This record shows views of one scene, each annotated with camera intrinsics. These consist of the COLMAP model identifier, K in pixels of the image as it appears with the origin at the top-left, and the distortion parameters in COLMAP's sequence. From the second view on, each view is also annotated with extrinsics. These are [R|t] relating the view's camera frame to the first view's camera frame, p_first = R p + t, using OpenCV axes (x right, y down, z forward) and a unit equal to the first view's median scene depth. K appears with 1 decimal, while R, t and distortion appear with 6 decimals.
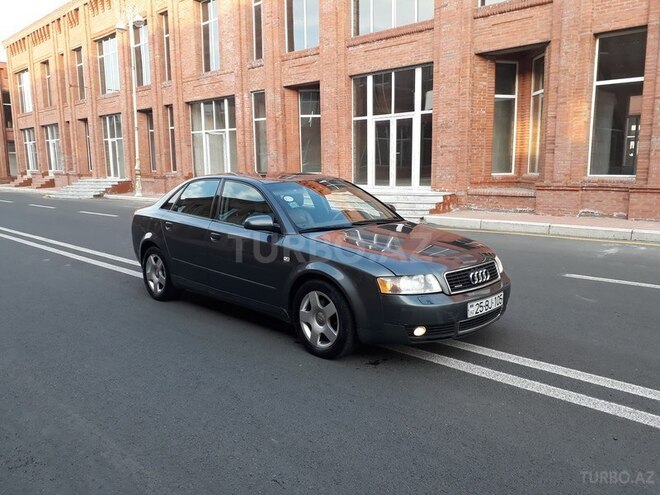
lens RADIAL K [[514.2, 0, 328.2], [0, 514.2, 251.8], [0, 0, 1]] dist [0.044525, -0.067499]
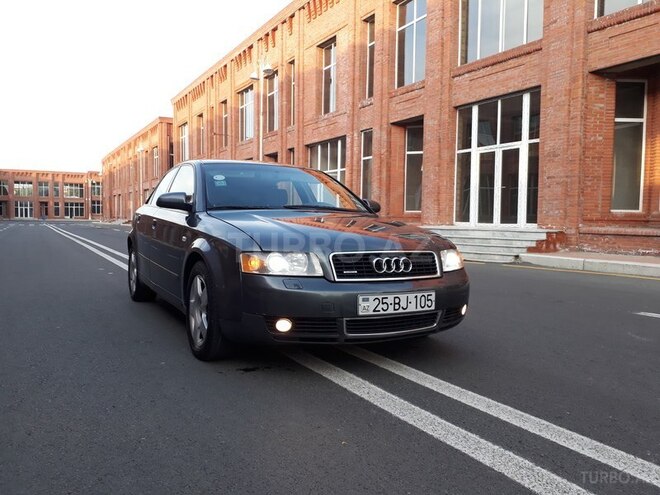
lens RADIAL K [[514.2, 0, 331.6], [0, 514.2, 263.8], [0, 0, 1]] dist [0.044525, -0.067499]
pose [[0.963221, 0.049101, -0.264185, 0.101994], [-0.069463, 0.995245, -0.068286, 0.026017], [0.259576, 0.084125, 0.962052, 0.069487]]
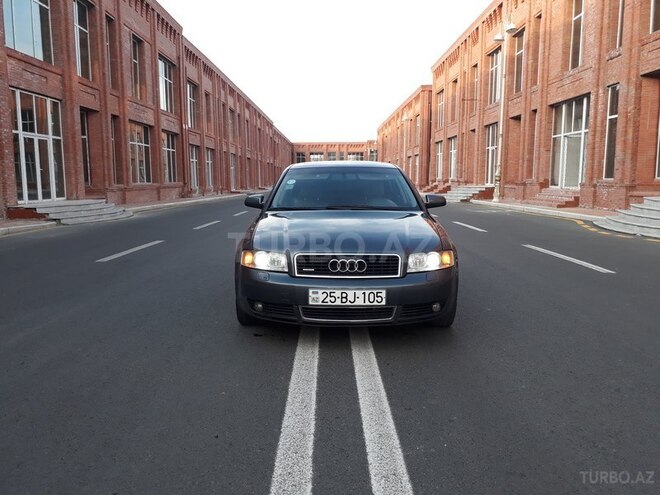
lens RADIAL K [[514.2, 0, 334.0], [0, 514.2, 253.5], [0, 0, 1]] dist [0.044525, -0.067499]
pose [[0.713961, 0.107793, -0.691838, 0.224645], [-0.119371, 0.992352, 0.031427, 0.000790], [0.689935, 0.060148, 0.721368, 0.087367]]
